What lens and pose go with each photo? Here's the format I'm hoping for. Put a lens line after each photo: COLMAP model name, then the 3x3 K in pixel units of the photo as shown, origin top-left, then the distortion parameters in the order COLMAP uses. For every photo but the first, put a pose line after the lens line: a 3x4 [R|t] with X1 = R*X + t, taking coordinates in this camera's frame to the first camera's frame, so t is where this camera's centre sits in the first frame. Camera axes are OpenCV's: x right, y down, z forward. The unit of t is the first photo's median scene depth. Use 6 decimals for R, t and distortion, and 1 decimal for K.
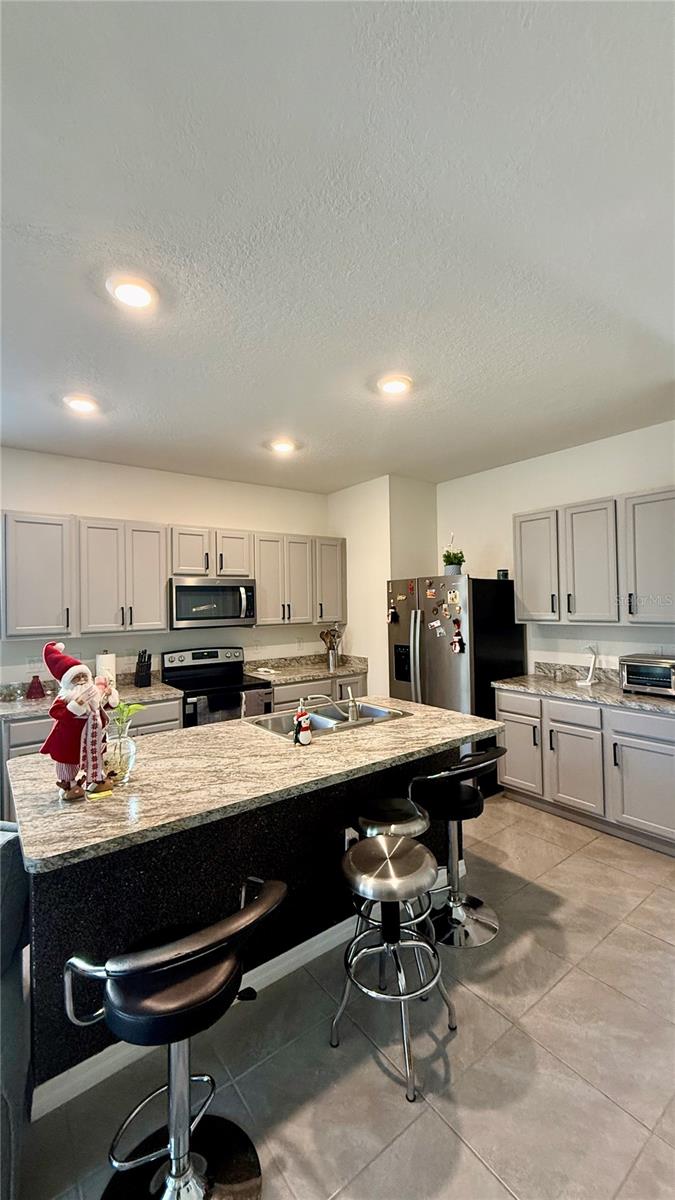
lens RADIAL K [[475.4, 0, 337.5], [0, 475.4, 600.0], [0, 0, 1]] dist [0.001759, -0.000077]
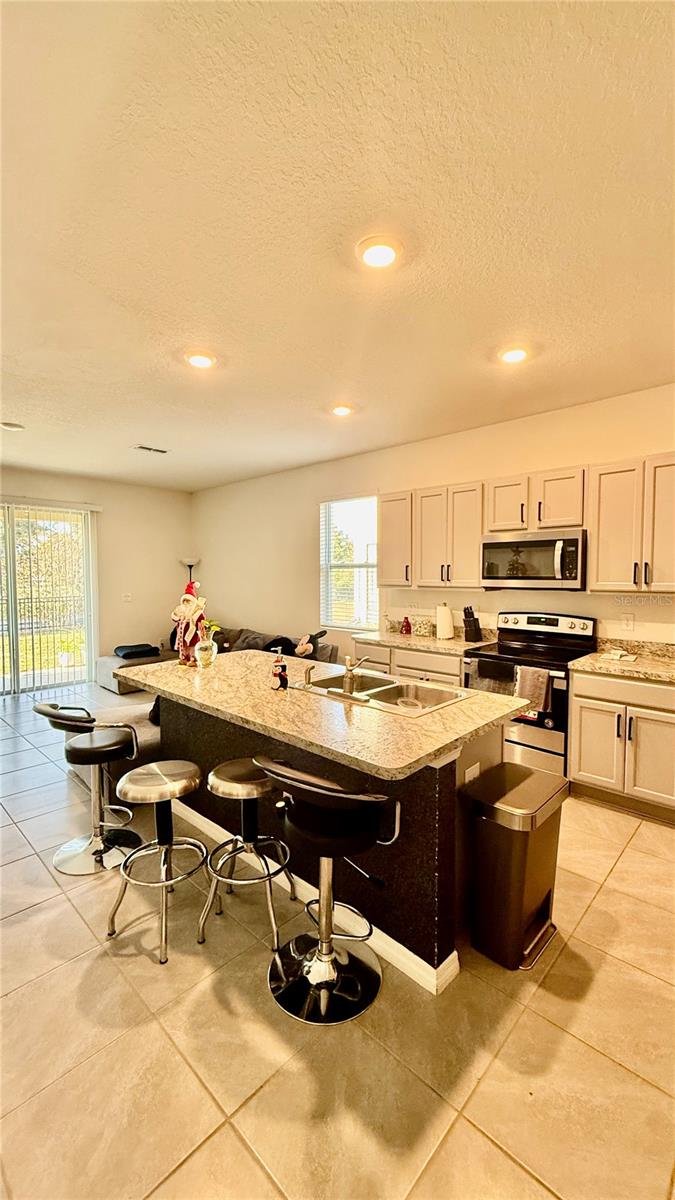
lens RADIAL K [[475.4, 0, 337.5], [0, 475.4, 600.0], [0, 0, 1]] dist [0.001759, -0.000077]
pose [[0.167137, 0.074173, -0.983140, 0.897978], [0.005041, 0.997089, 0.076082, 0.016222], [0.985921, -0.017672, 0.166277, 0.853496]]
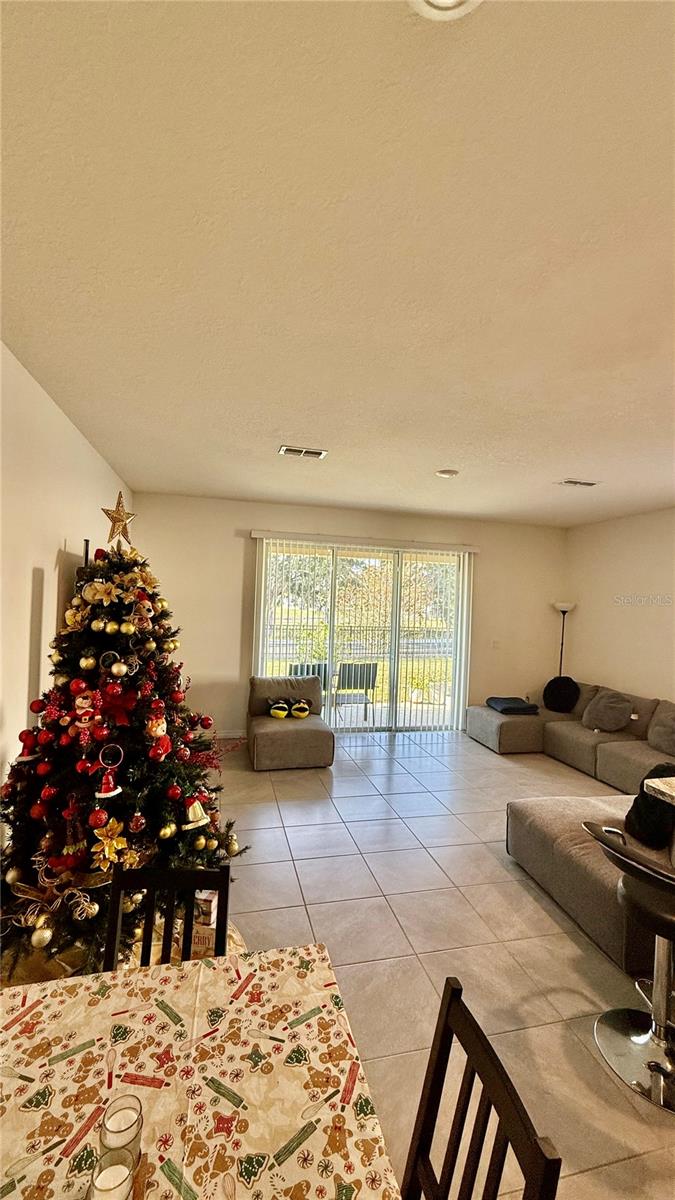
lens RADIAL K [[475.4, 0, 337.5], [0, 475.4, 600.0], [0, 0, 1]] dist [0.001759, -0.000077]
pose [[-0.386177, 0.005374, -0.922409, 0.798880], [-0.022135, 0.999641, 0.015091, -0.014155], [0.922159, 0.026246, -0.385920, 0.602324]]
